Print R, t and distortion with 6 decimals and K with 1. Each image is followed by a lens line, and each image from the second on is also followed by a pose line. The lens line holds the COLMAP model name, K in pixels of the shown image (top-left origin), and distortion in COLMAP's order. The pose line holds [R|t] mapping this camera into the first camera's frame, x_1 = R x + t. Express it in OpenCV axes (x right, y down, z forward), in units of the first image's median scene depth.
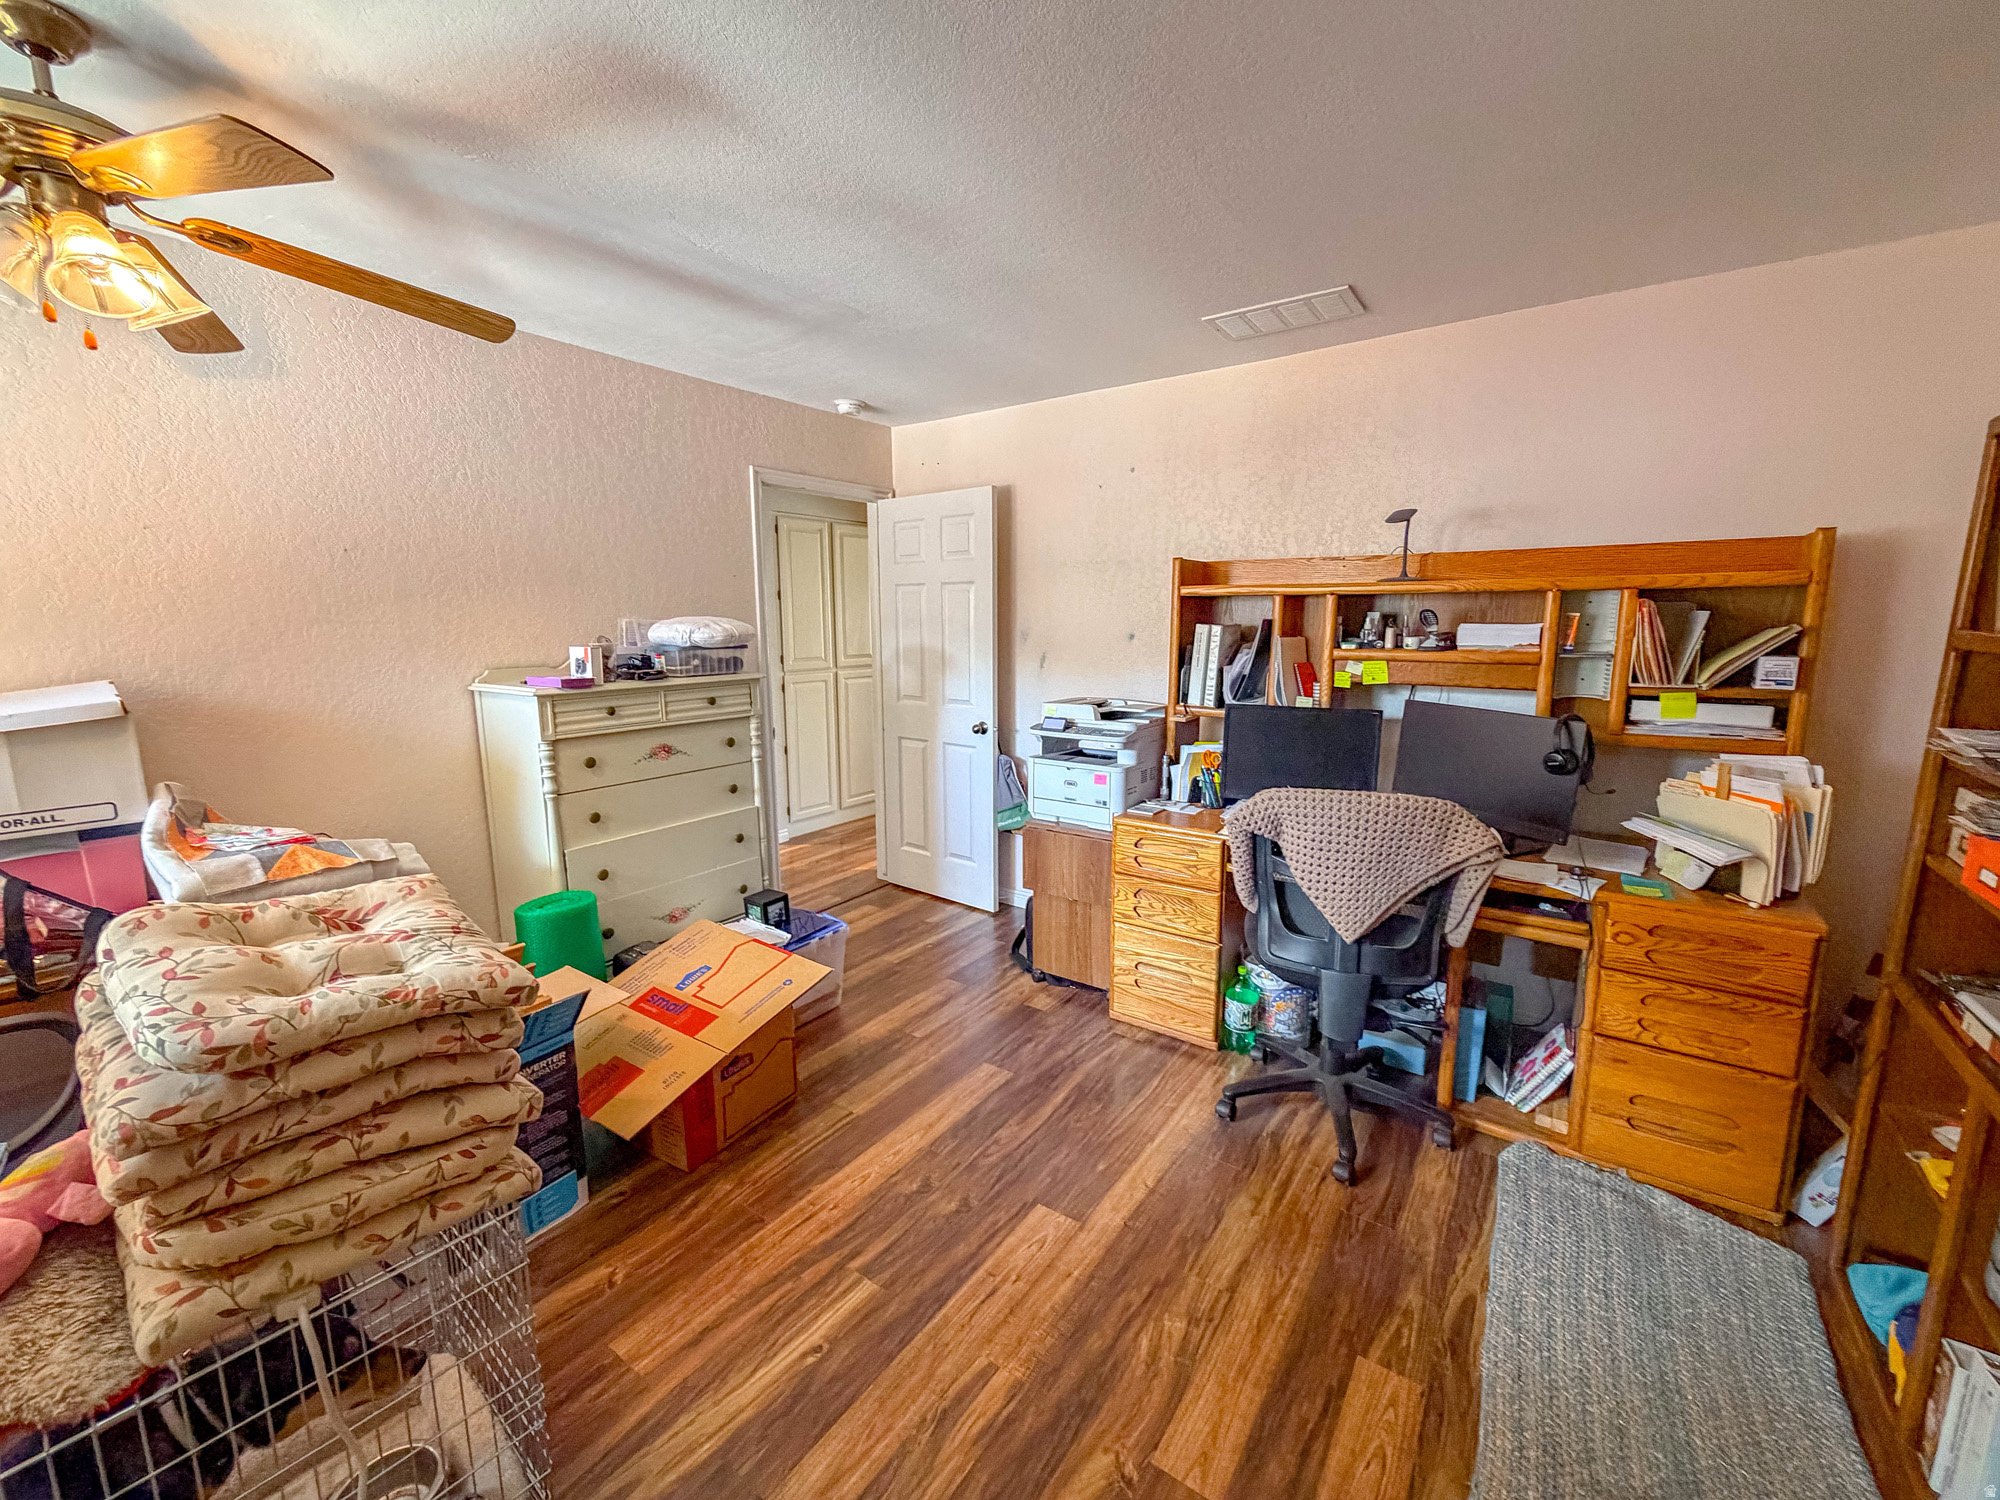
lens RADIAL K [[809.6, 0, 1005.6], [0, 809.6, 750.3], [0, 0, 1]] dist [-0.000961, 0.000466]
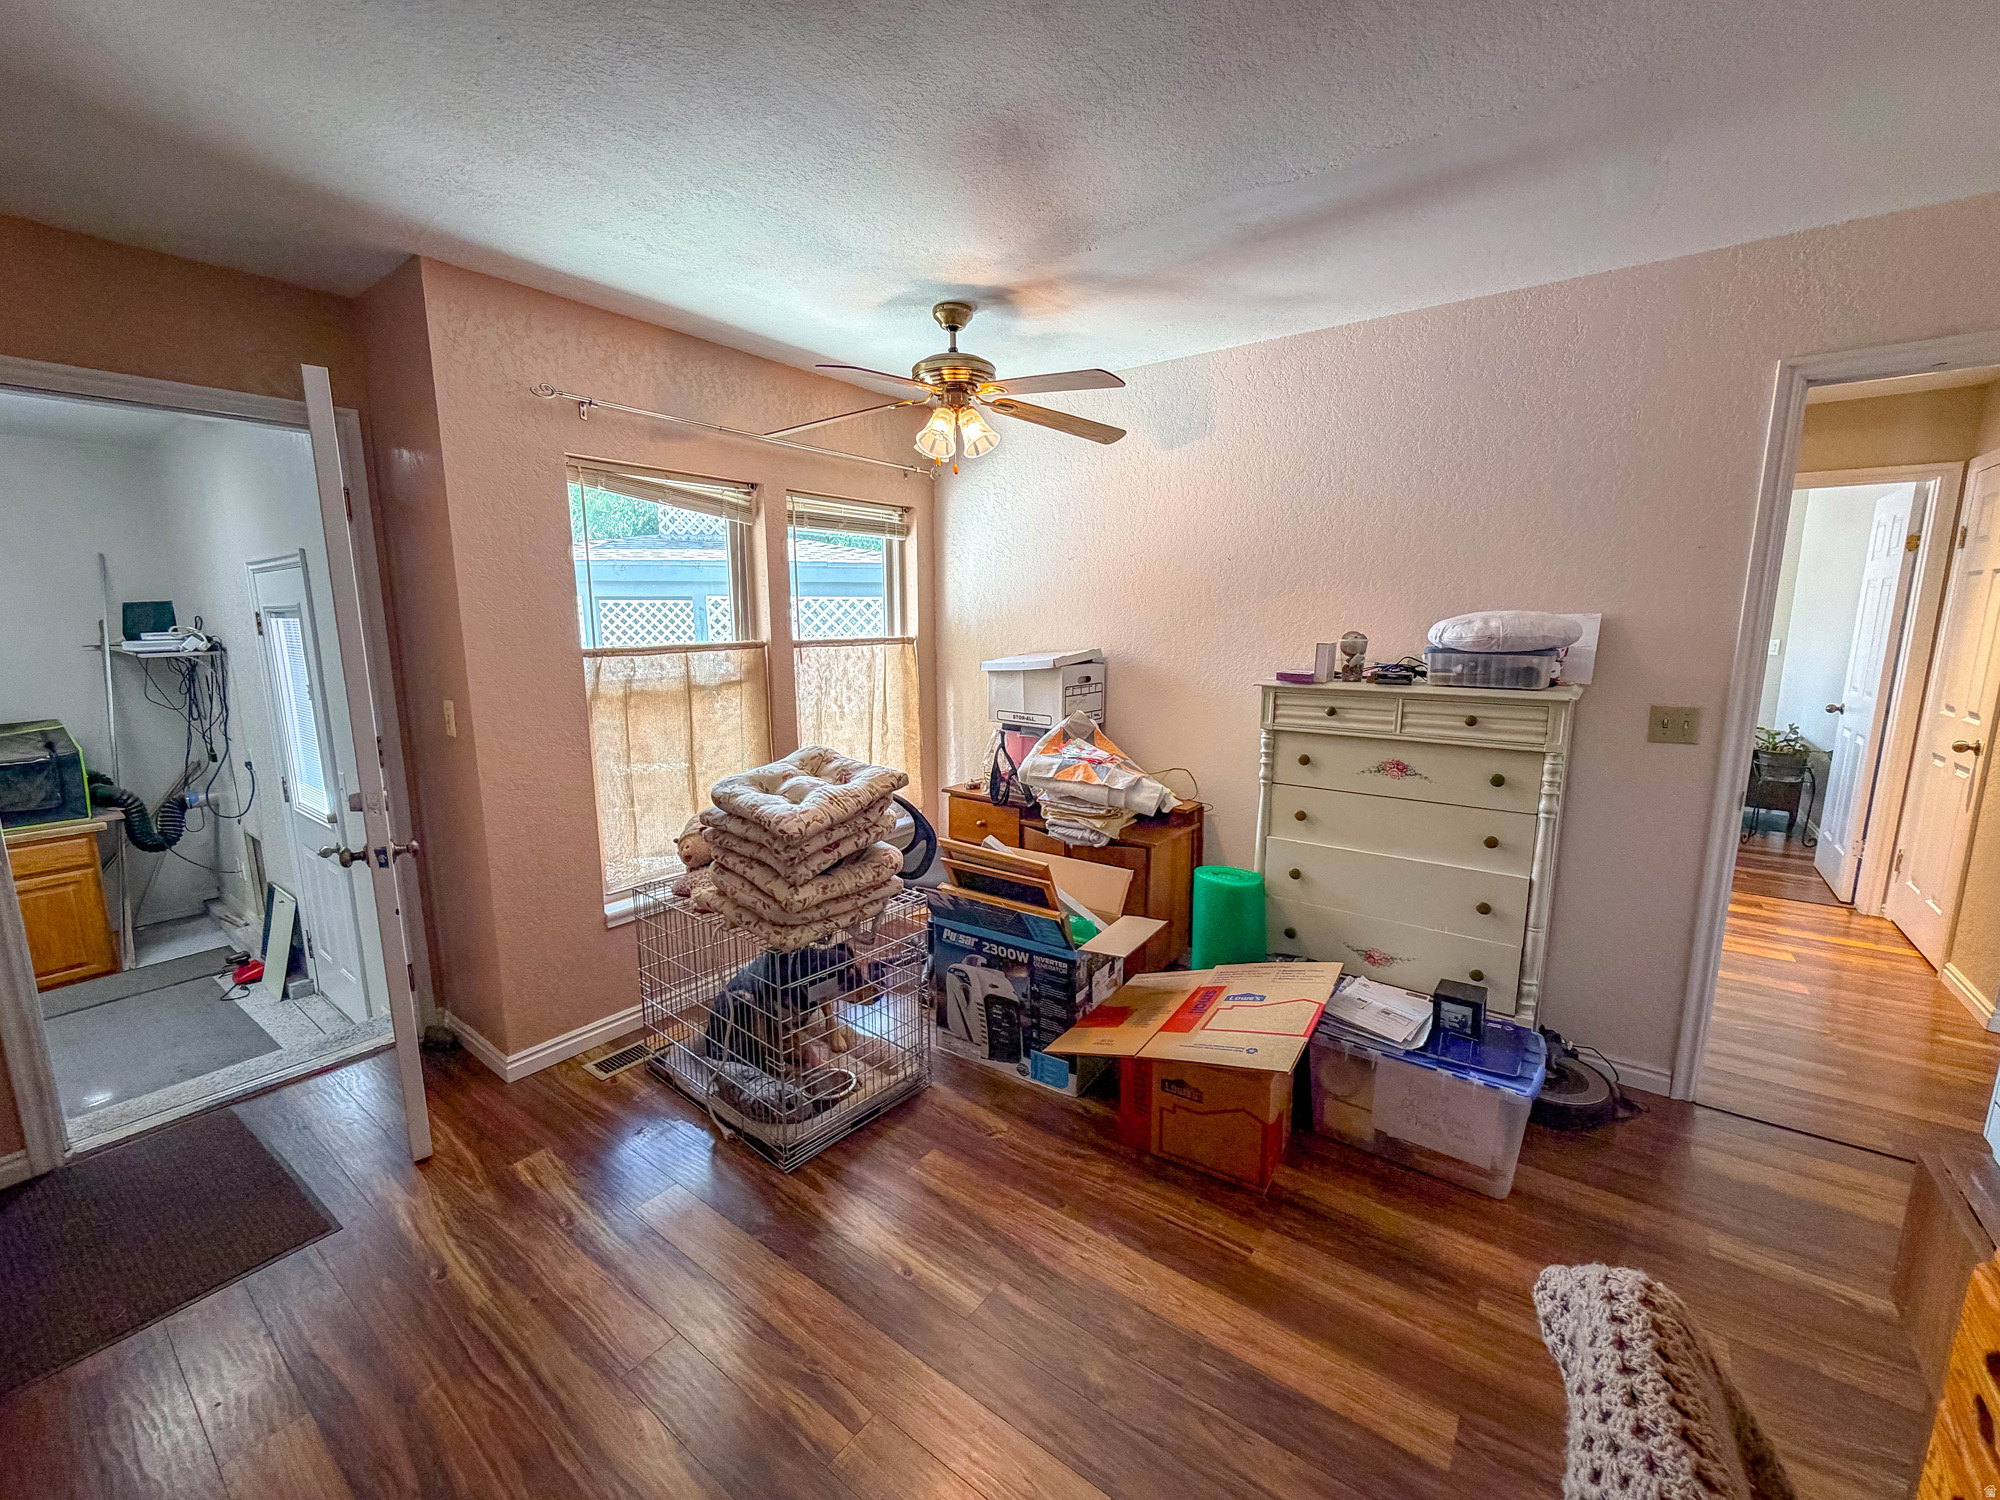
lens RADIAL K [[809.6, 0, 1001.5], [0, 809.6, 749.1], [0, 0, 1]] dist [-0.000961, 0.000466]
pose [[-0.027596, 0.173314, -0.984480, 0.451827], [-0.159879, 0.971411, 0.175495, -0.108213], [0.986751, 0.162241, 0.000902, 0.619143]]
